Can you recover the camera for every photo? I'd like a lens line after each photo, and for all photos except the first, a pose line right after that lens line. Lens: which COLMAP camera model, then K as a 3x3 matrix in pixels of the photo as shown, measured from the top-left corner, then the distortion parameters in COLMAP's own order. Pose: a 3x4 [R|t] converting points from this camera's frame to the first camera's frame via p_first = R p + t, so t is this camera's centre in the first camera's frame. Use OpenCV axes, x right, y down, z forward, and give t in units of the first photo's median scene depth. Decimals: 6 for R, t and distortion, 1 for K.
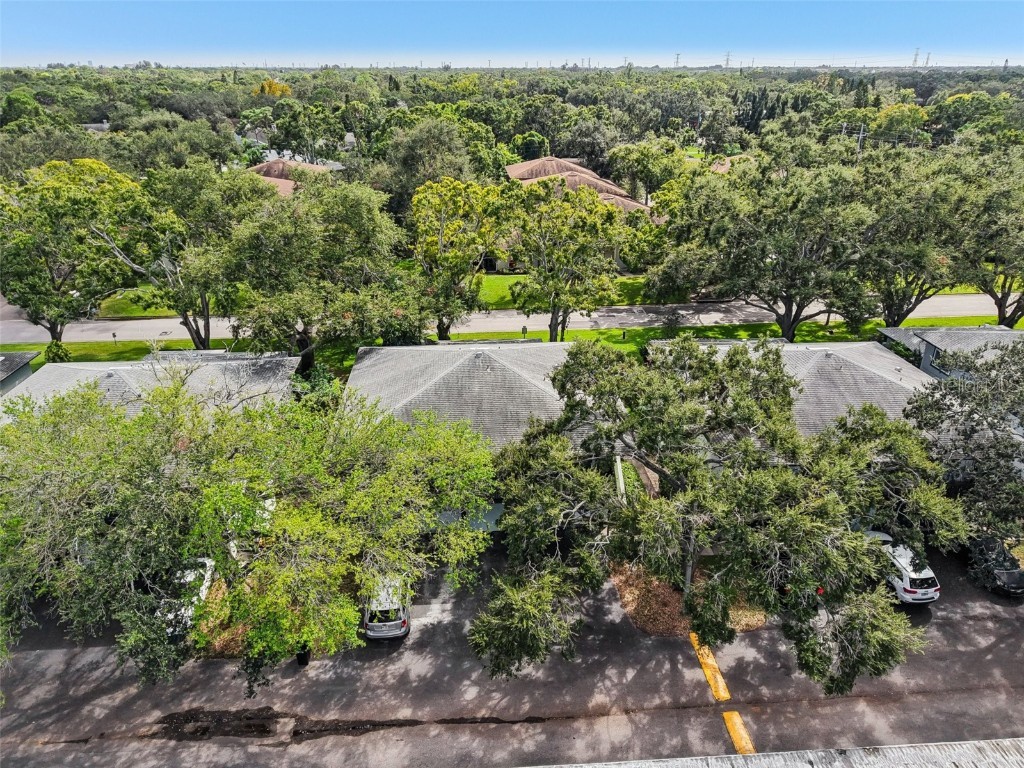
lens RADIAL K [[702.6, 0, 512.0], [0, 702.6, 384.0], [0, 0, 1]] dist [0.009770, 0.002466]
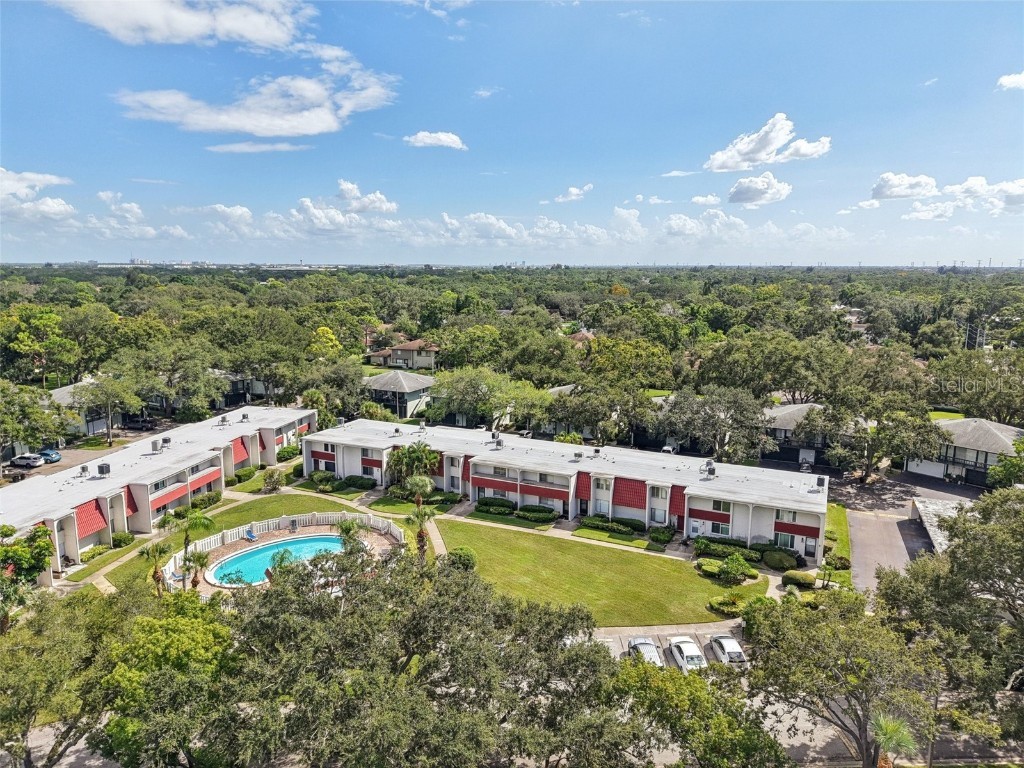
lens RADIAL K [[681.0, 0, 512.0], [0, 681.0, 384.0], [0, 0, 1]] dist [0.030511, -0.002496]
pose [[0.871012, 0.091408, -0.482682, 0.336379], [-0.208704, 0.958315, -0.195131, 0.171301], [0.444725, 0.270699, 0.853781, -0.494312]]
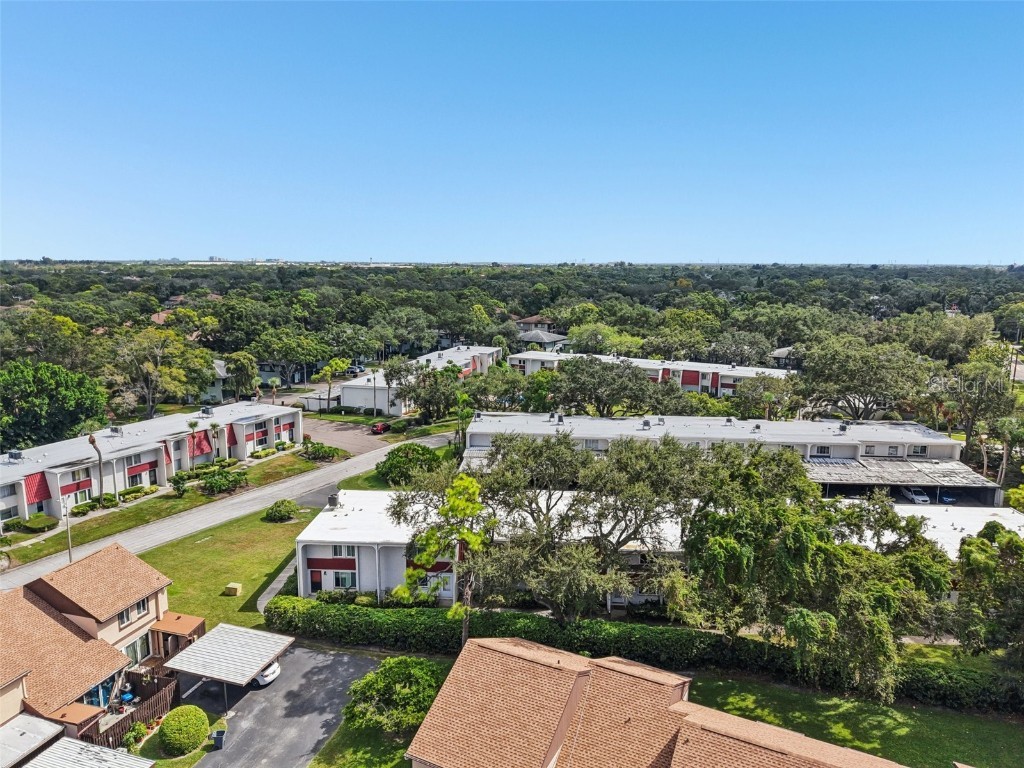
lens RADIAL K [[681.0, 0, 512.0], [0, 681.0, 384.0], [0, 0, 1]] dist [0.030511, -0.002496]
pose [[0.825238, 0.105312, -0.554880, 0.524340], [-0.238244, 0.955683, -0.172944, 0.388468], [0.512077, 0.274917, 0.813756, -0.967729]]
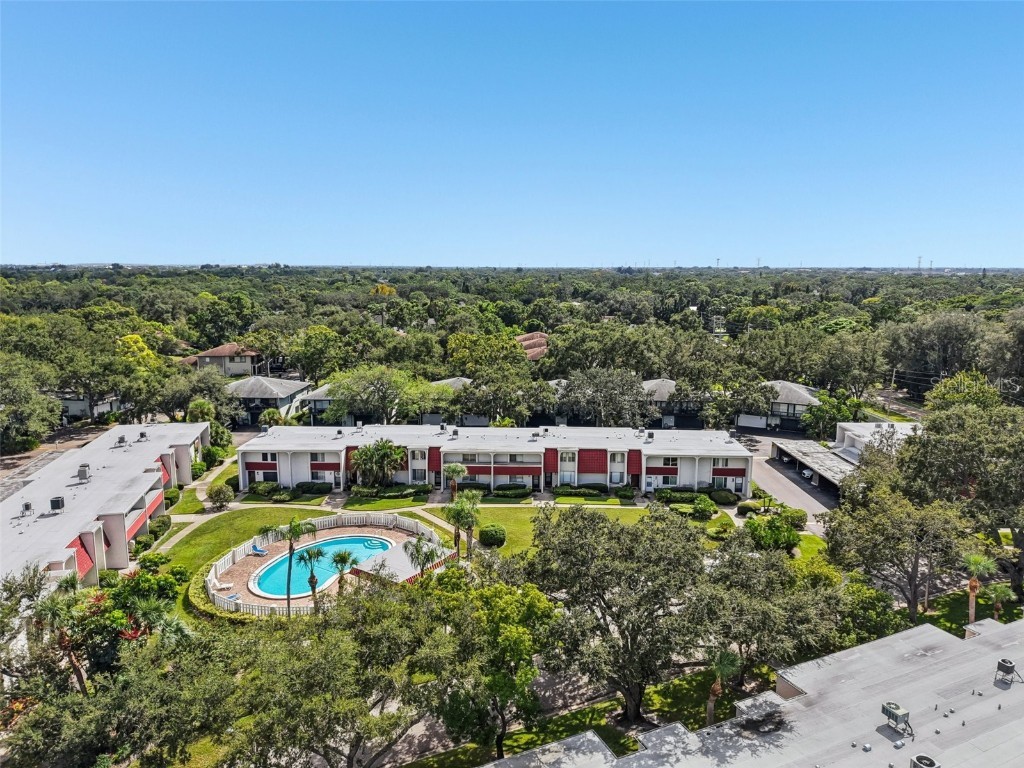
lens RADIAL K [[681.0, 0, 512.0], [0, 681.0, 384.0], [0, 0, 1]] dist [0.030511, -0.002496]
pose [[0.994529, 0.024190, -0.101619, 0.152358], [-0.048773, 0.967800, -0.246950, 0.218643], [0.092373, 0.250555, 0.963685, -0.596320]]
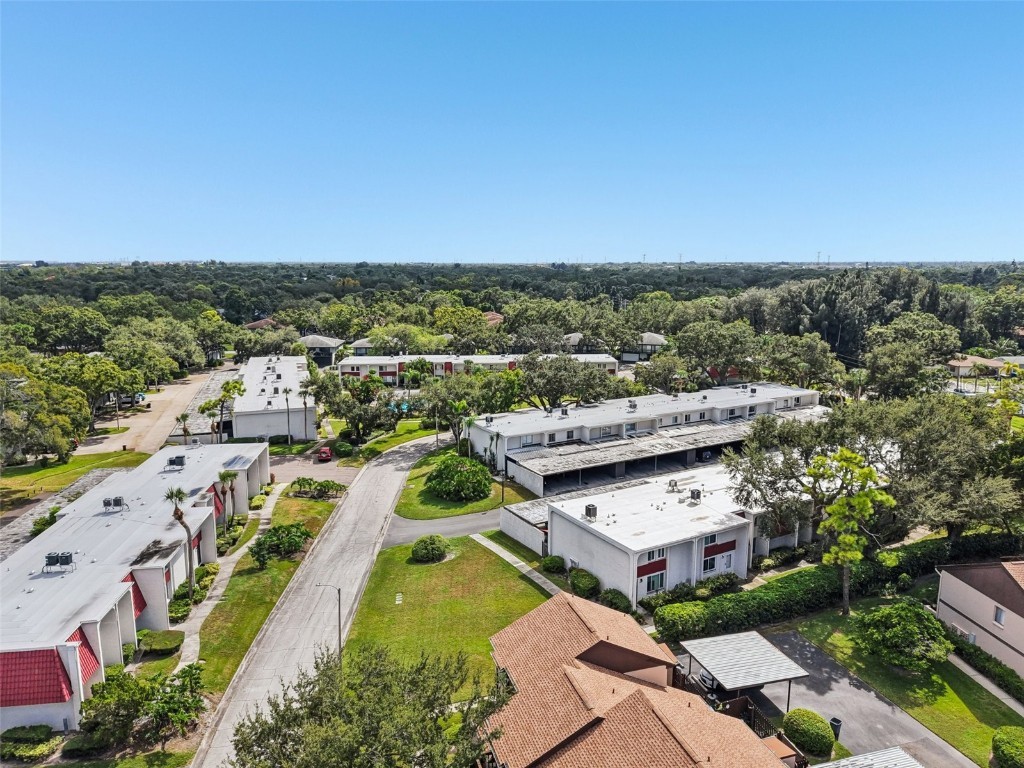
lens RADIAL K [[685.4, 0, 512.0], [0, 685.4, 384.0], [0, 0, 1]] dist [0.036143, -0.000536]
pose [[0.999946, 0.003963, -0.009632, 0.136355], [-0.006203, 0.969497, -0.245024, 0.441031], [0.008367, 0.245070, 0.969469, -1.086496]]
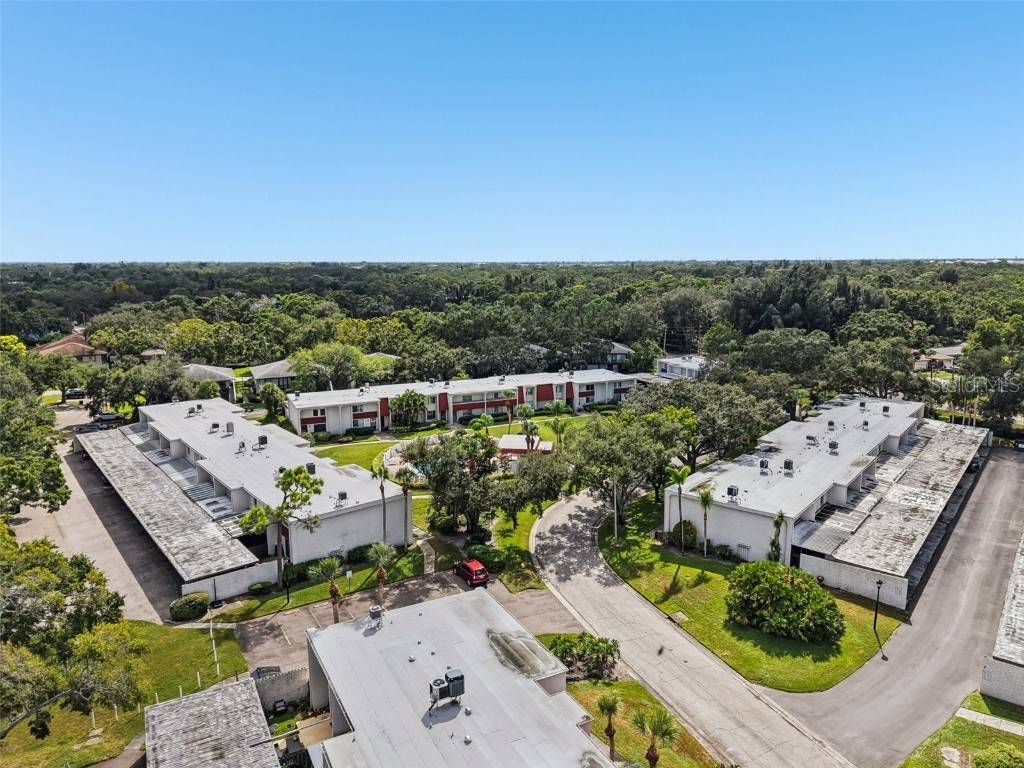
lens RADIAL K [[680.6, 0, 509.0], [0, 680.6, 413.4], [0, 0, 1]] dist [0.001618, -0.001563]
pose [[0.939720, -0.077076, 0.333145, -0.193080], [0.142441, 0.973947, -0.176460, 0.314116], [-0.310865, 0.213277, 0.926216, -0.805409]]
